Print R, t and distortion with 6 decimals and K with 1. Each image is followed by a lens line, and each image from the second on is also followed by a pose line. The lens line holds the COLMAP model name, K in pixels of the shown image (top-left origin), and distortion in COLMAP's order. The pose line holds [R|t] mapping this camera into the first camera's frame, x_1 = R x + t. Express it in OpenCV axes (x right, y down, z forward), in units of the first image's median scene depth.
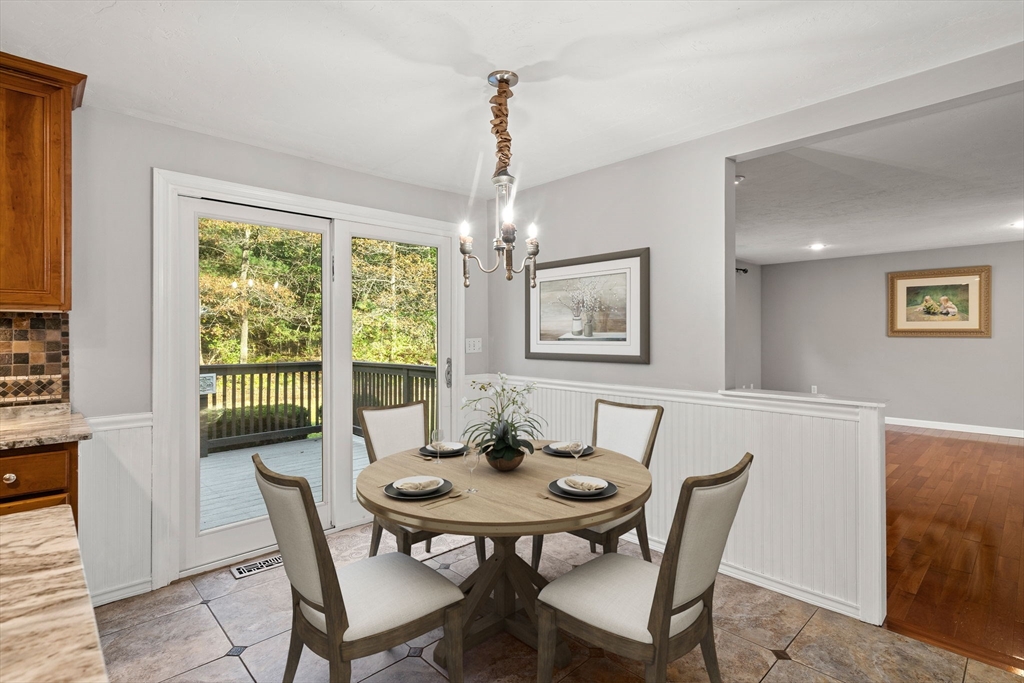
lens RADIAL K [[505.7, 0, 517.7], [0, 505.7, 334.4], [0, 0, 1]] dist [0.009382, 0.000269]
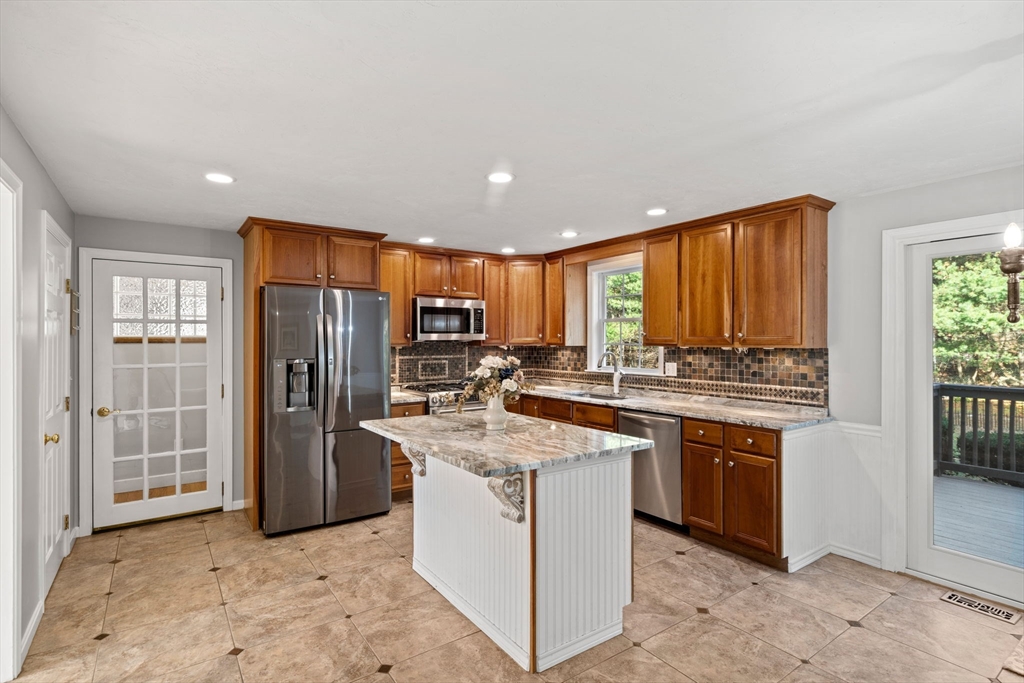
lens RADIAL K [[505.7, 0, 506.6], [0, 505.7, 339.2], [0, 0, 1]] dist [0.009382, 0.000269]
pose [[-0.149075, 0.002282, -0.988823, 0.727030], [-0.001290, 0.999996, 0.002502, -0.071039], [0.988825, 0.001648, -0.149072, 0.303377]]
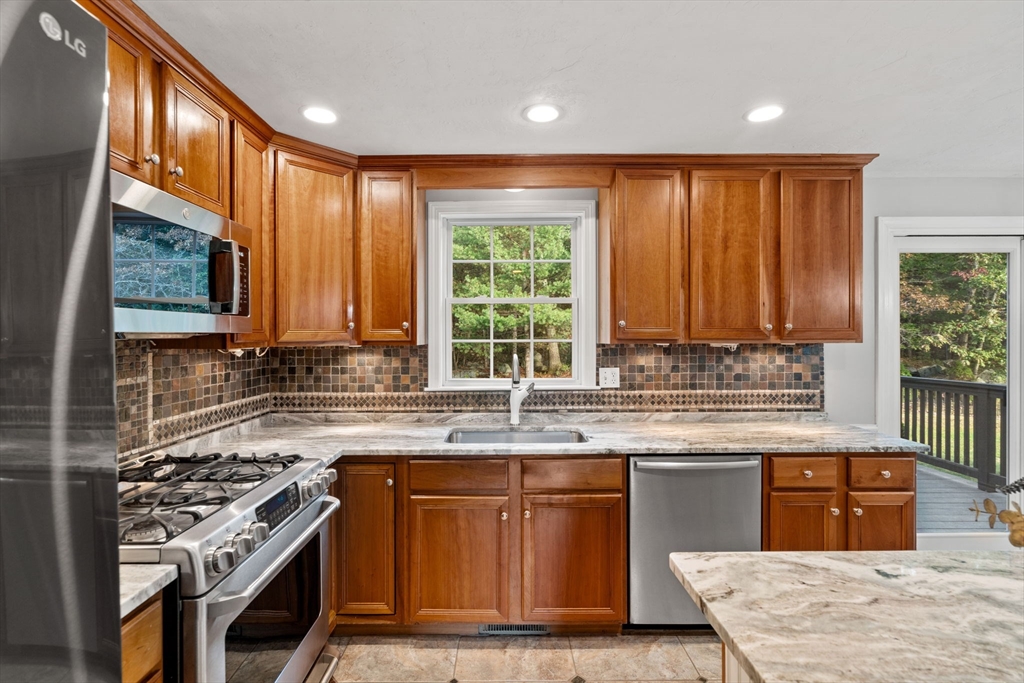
lens RADIAL K [[470.6, 0, 505.2], [0, 470.6, 339.7], [0, 0, 1]] dist [-0.002670, 0.000079]
pose [[0.732066, 0.006106, -0.681206, -0.673822], [-0.002076, 0.999975, 0.006733, -0.056133], [0.681230, -0.003515, 0.732061, -0.428534]]
